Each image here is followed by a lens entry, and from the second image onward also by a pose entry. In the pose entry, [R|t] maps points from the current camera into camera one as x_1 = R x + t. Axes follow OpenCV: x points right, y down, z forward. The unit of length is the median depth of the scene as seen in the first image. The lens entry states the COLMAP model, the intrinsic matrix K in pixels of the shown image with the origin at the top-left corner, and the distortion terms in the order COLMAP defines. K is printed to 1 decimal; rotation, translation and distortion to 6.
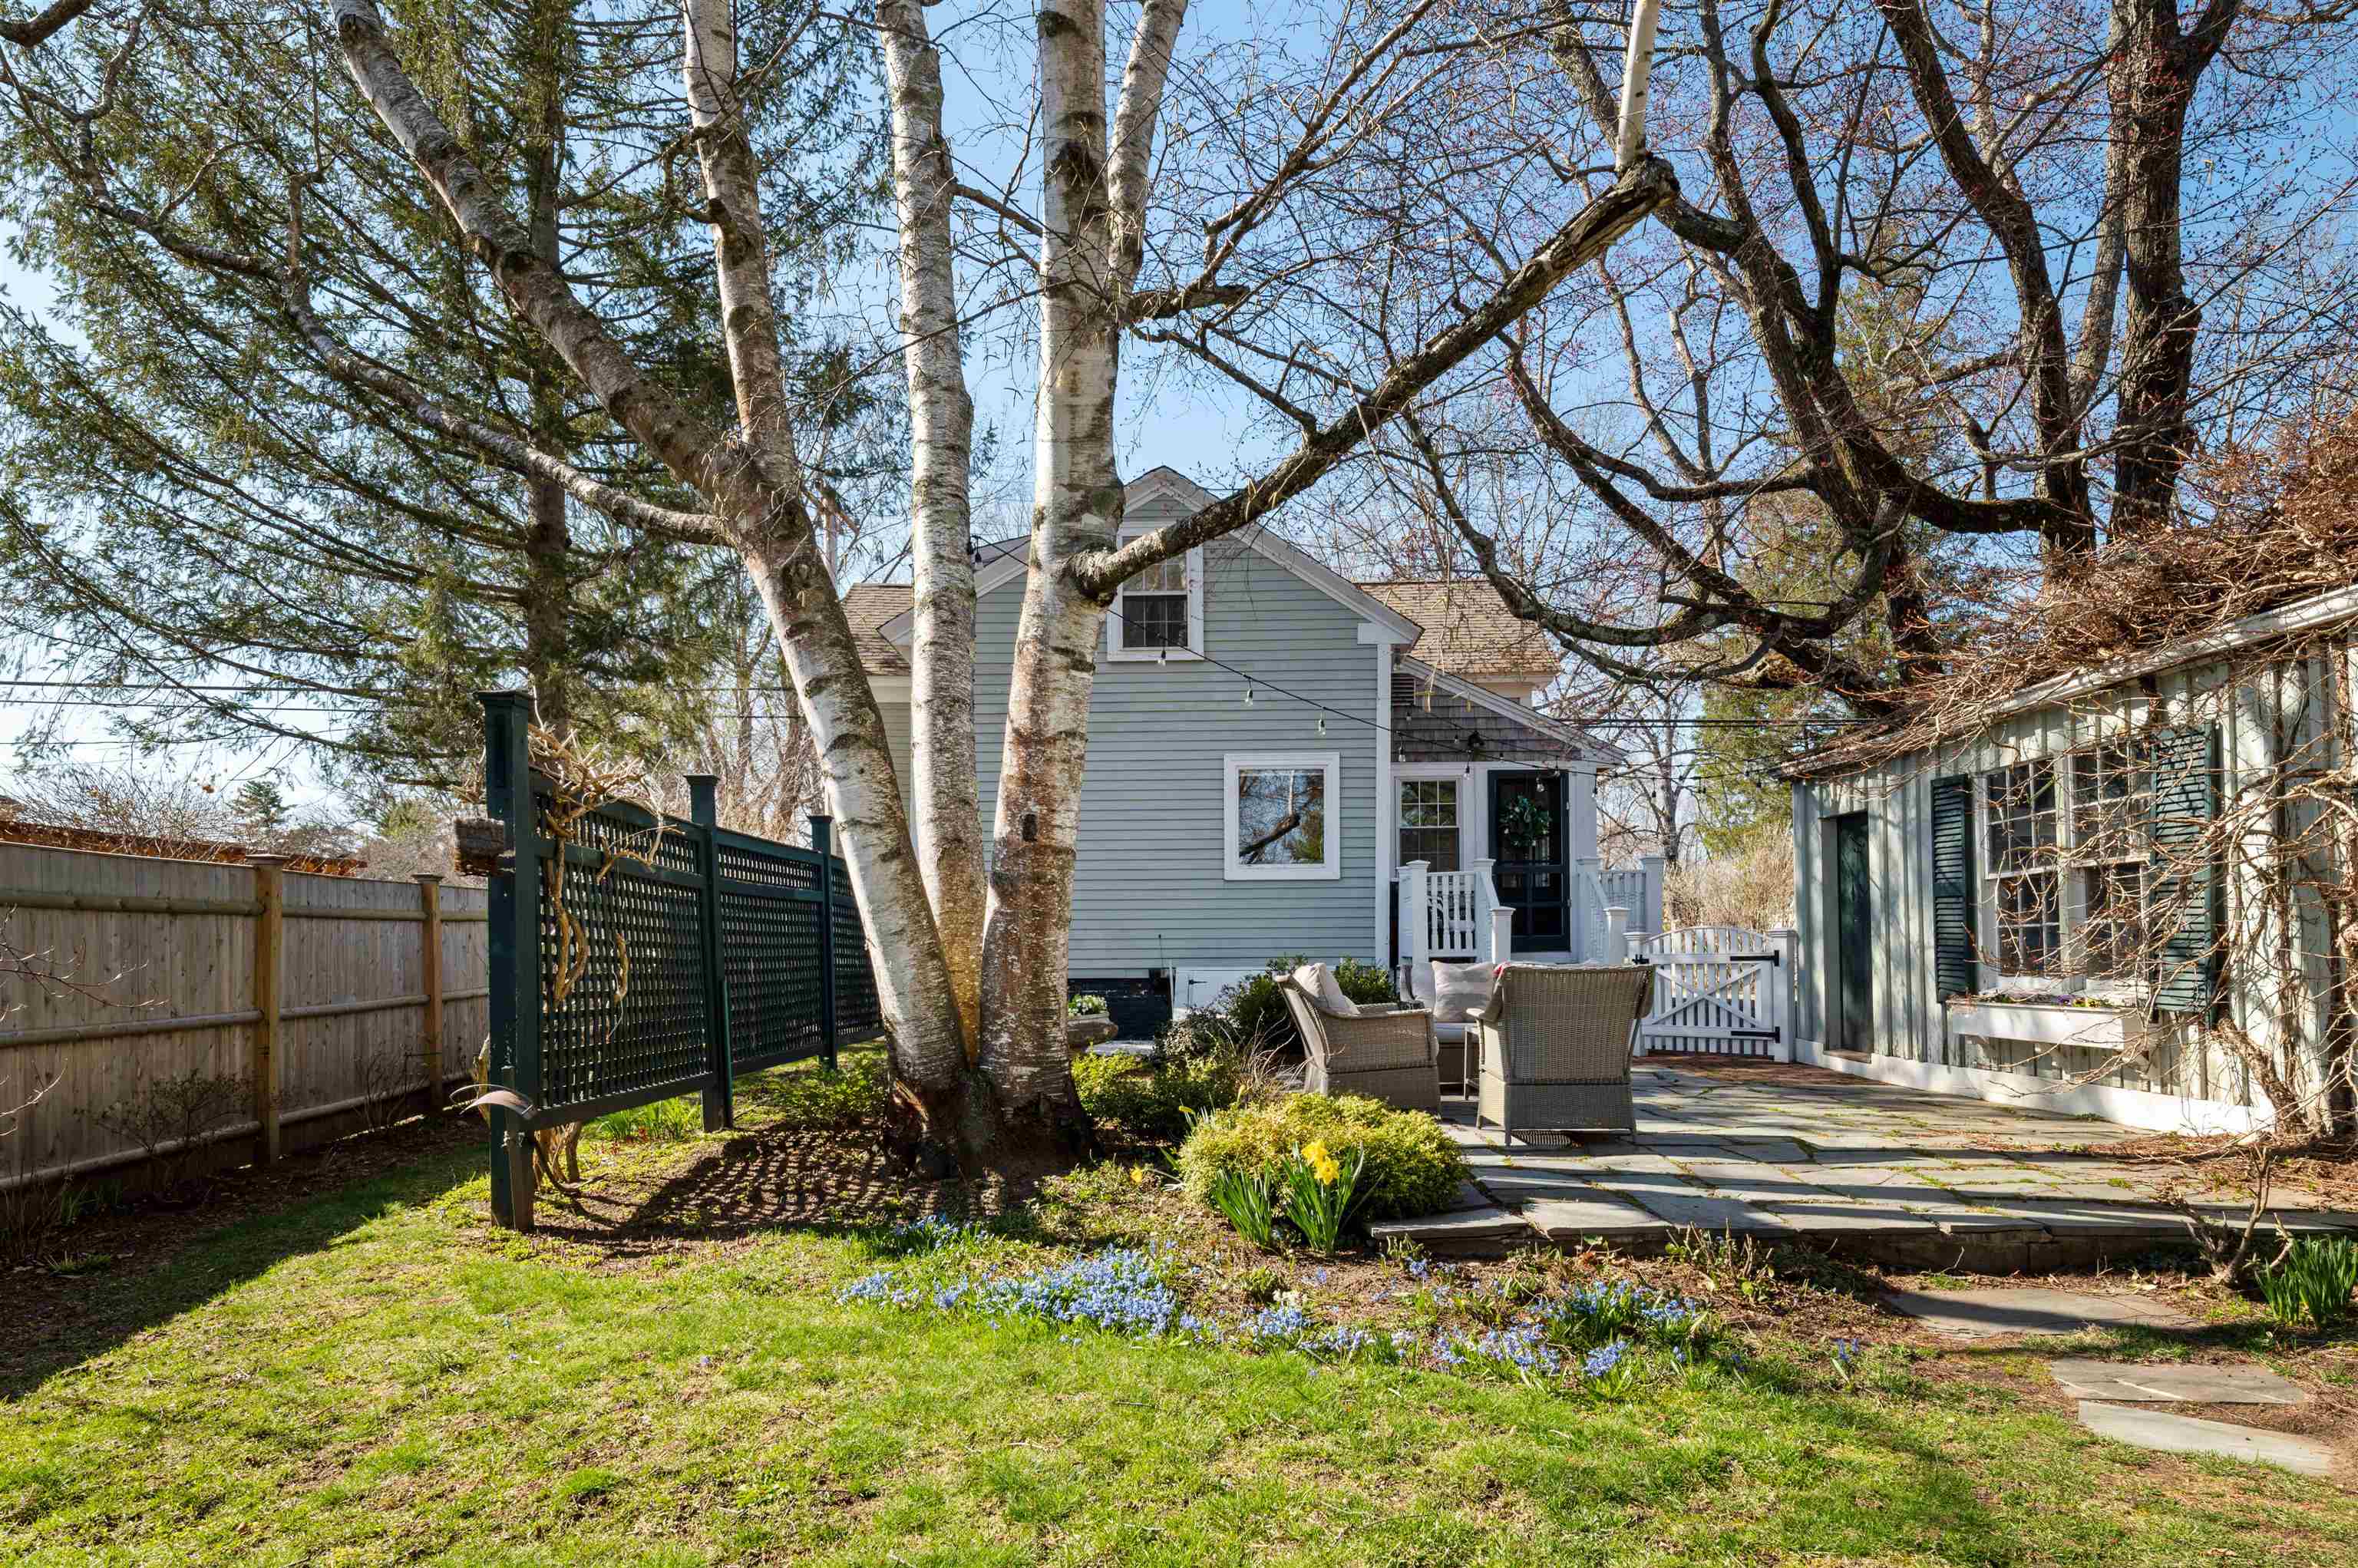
lens RADIAL K [[1362.6, 0, 1200.0], [0, 1362.6, 965.6], [0, 0, 1]] dist [0.006196, -0.003667]
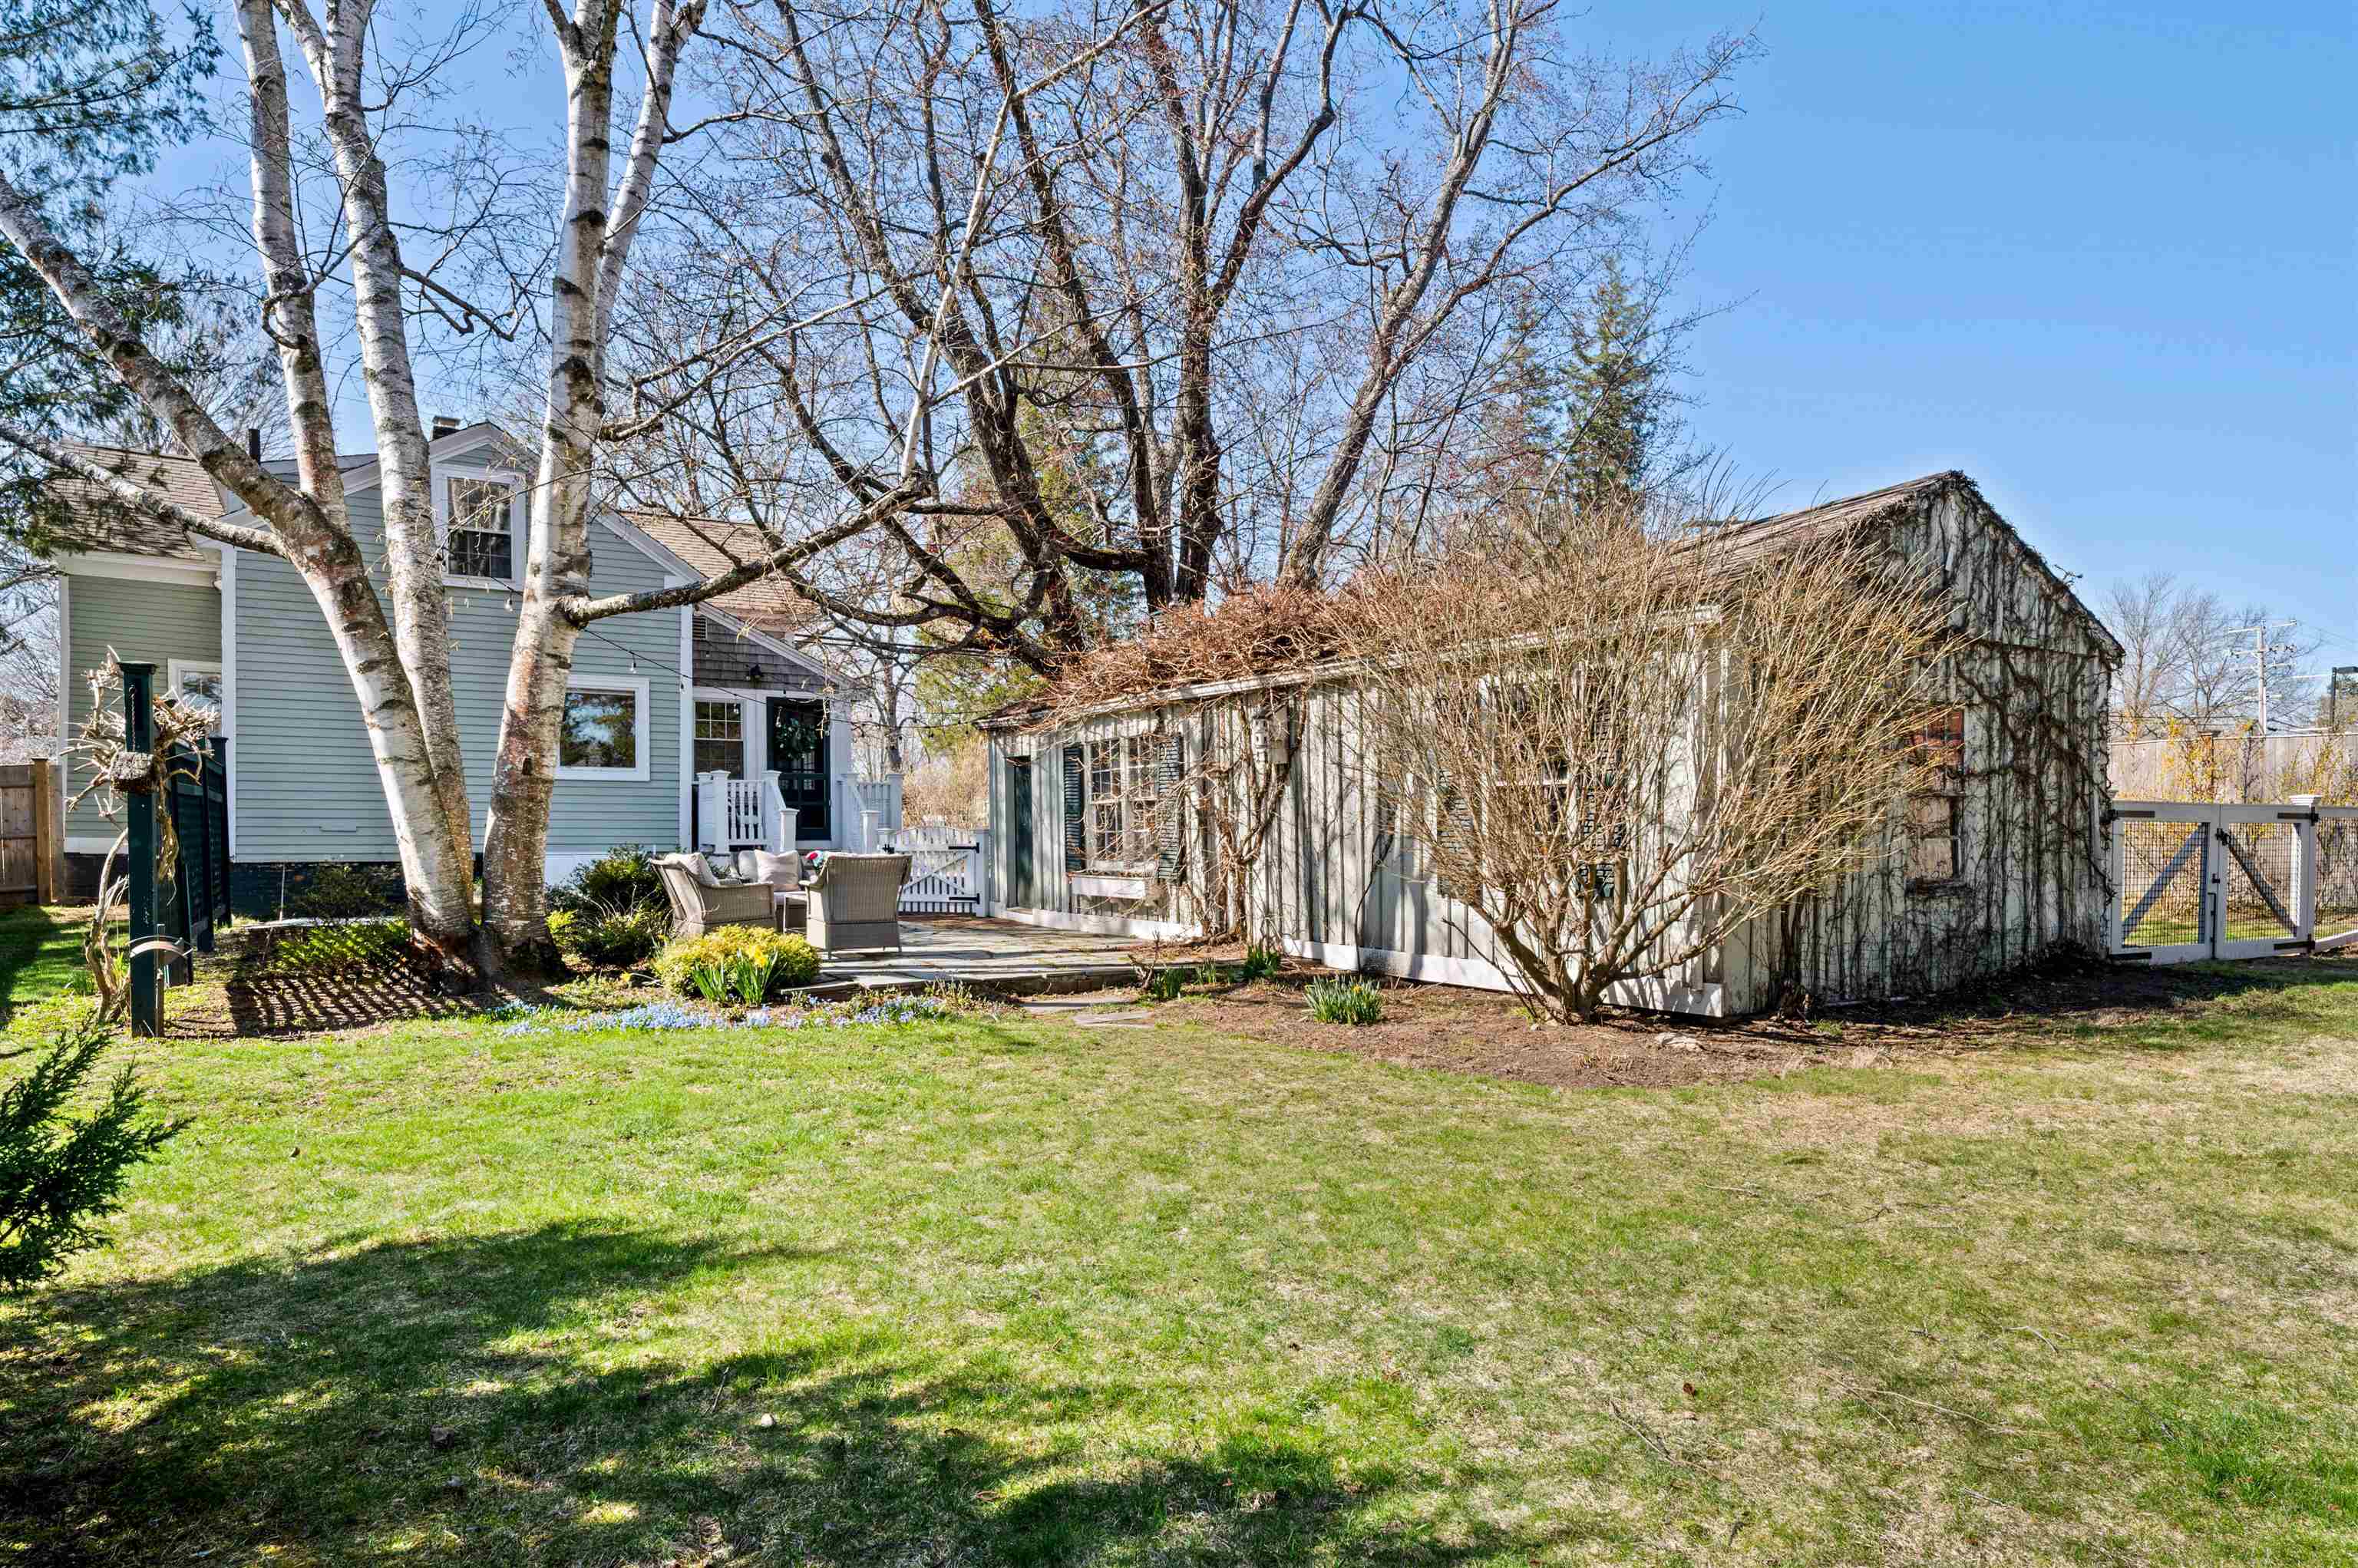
lens RADIAL K [[1362.6, 0, 1195.8], [0, 1362.6, 871.0], [0, 0, 1]] dist [0.006196, -0.003667]
pose [[0.850116, -0.005159, 0.526570, -0.260133], [-0.004307, 0.999850, 0.016748, -0.009761], [-0.526578, -0.016505, 0.849967, -0.639805]]
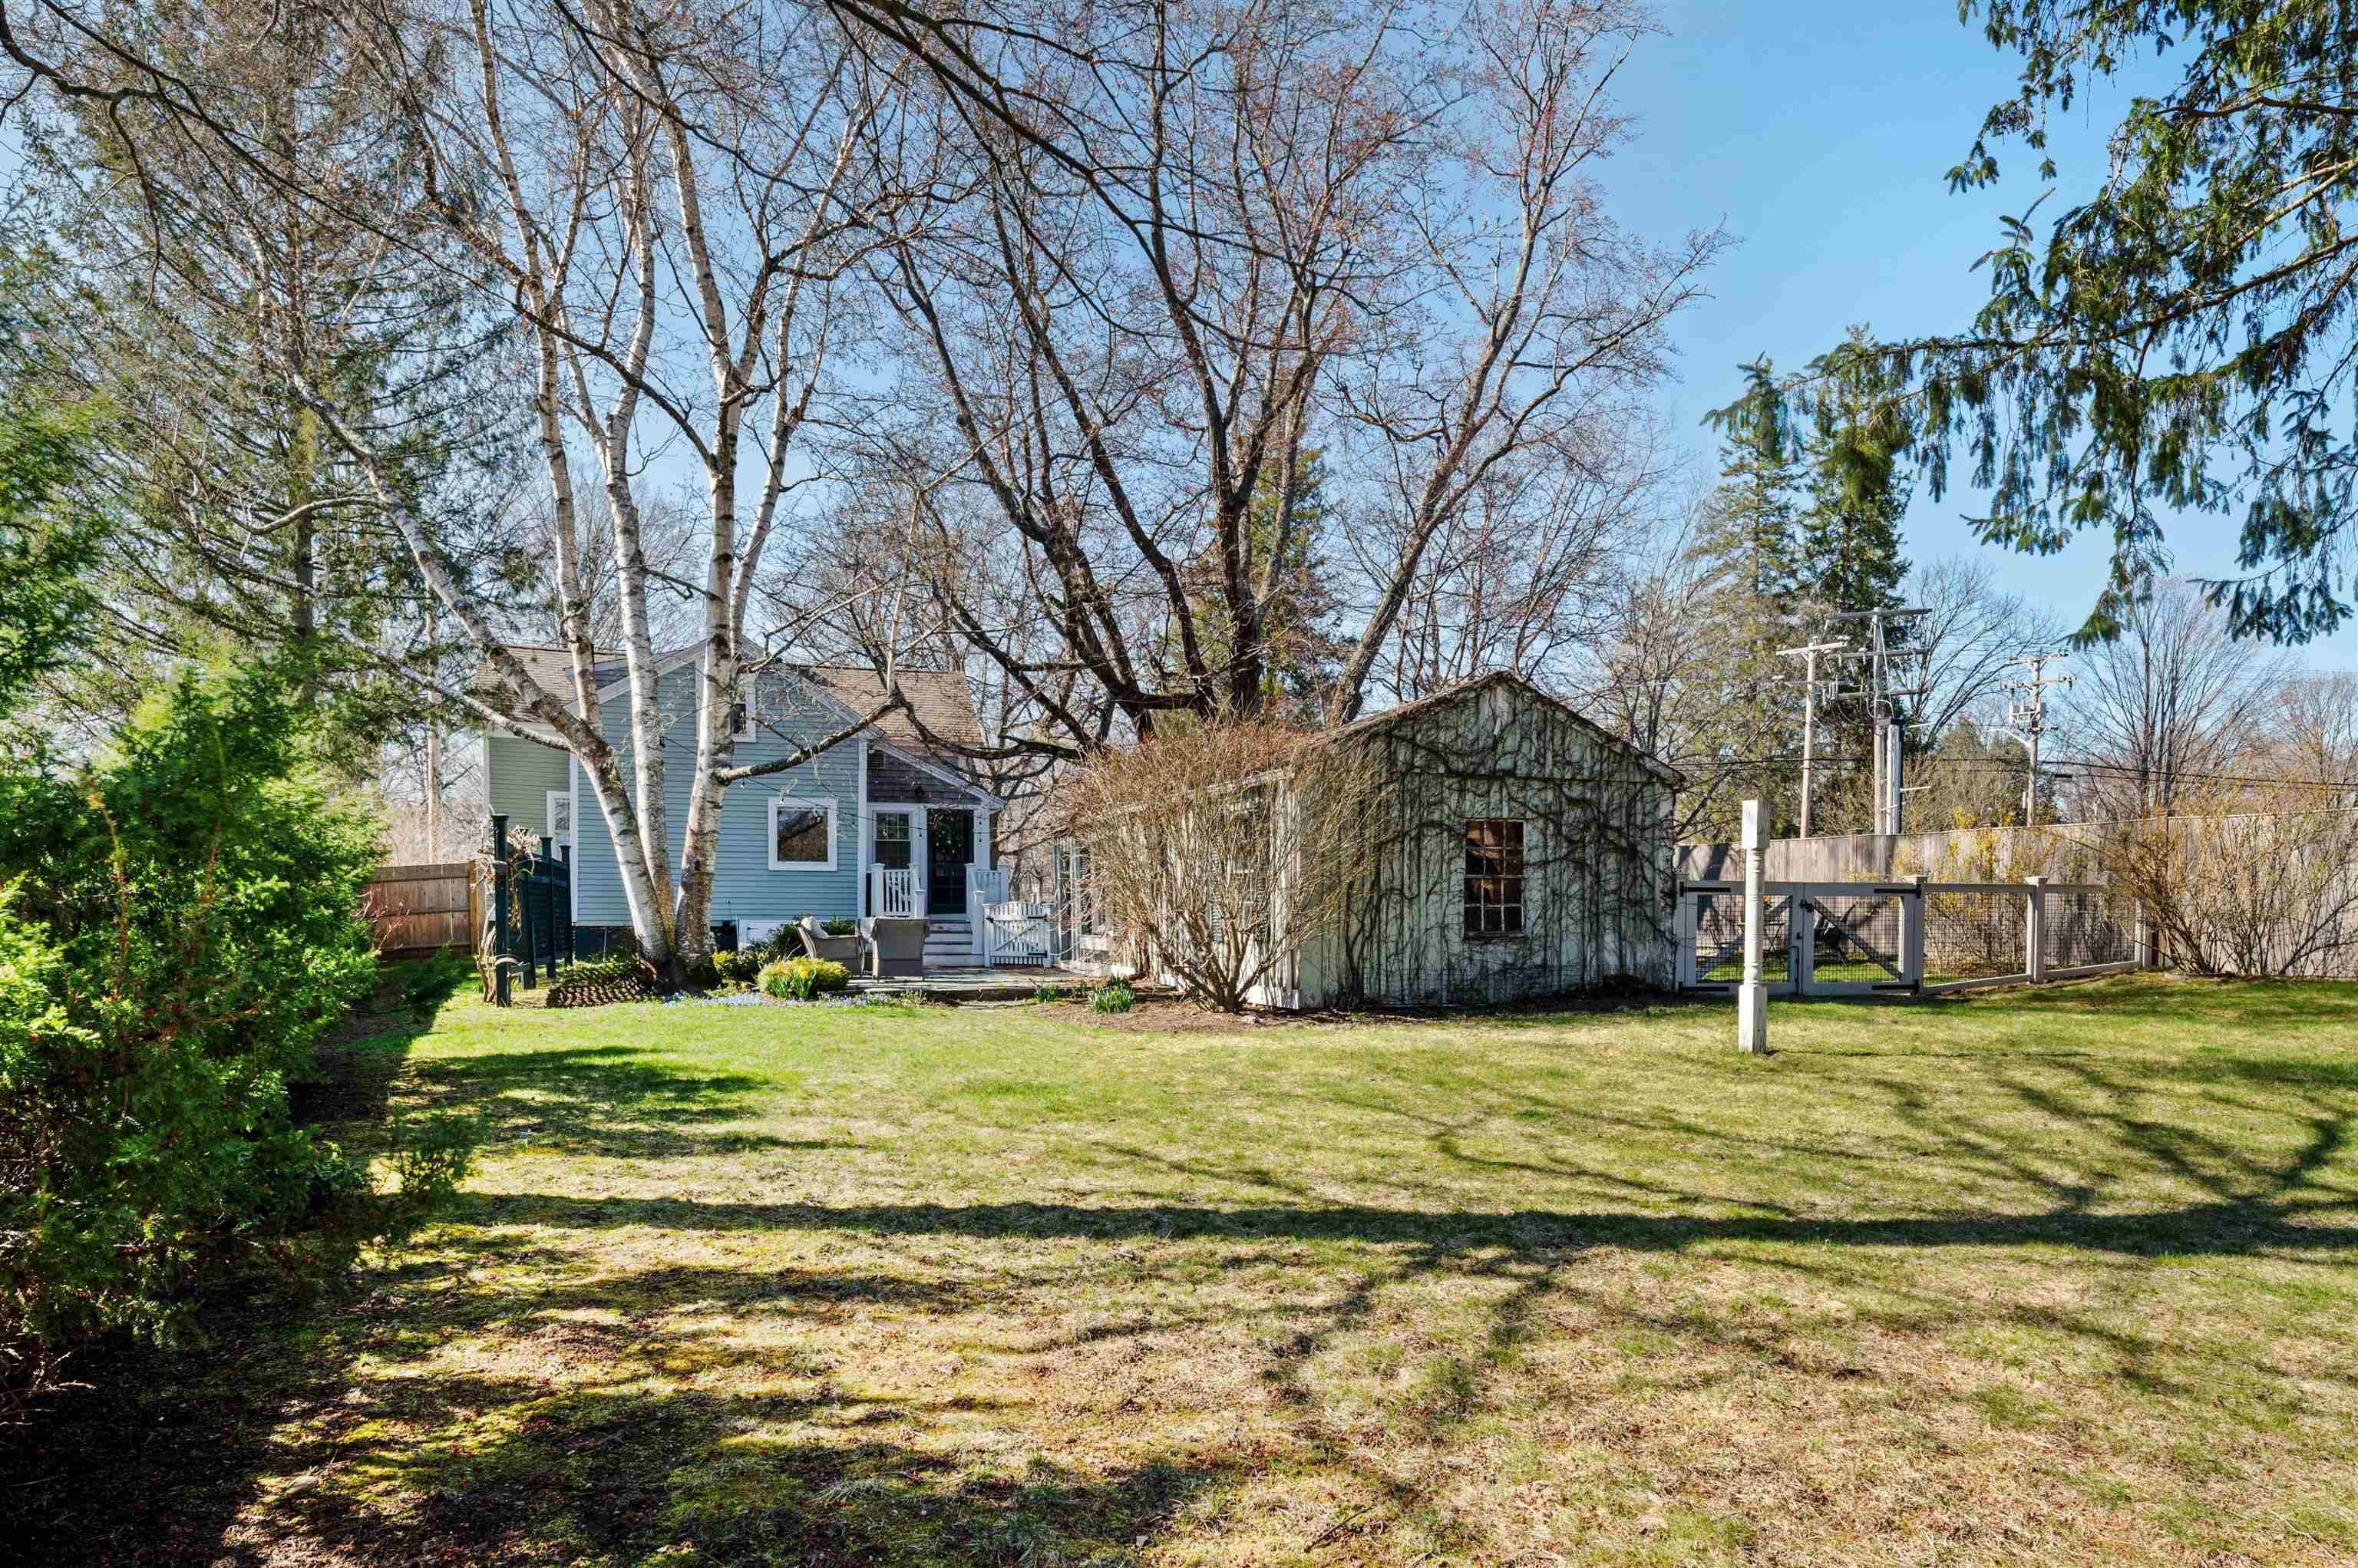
lens RADIAL K [[1362.6, 0, 1196.0], [0, 1362.6, 963.7], [0, 0, 1]] dist [0.006196, -0.003667]
pose [[0.946810, -0.000591, 0.321791, -0.051504], [-0.007923, 0.999652, 0.025147, 0.016889], [-0.321694, -0.026359, 0.946477, -1.677323]]
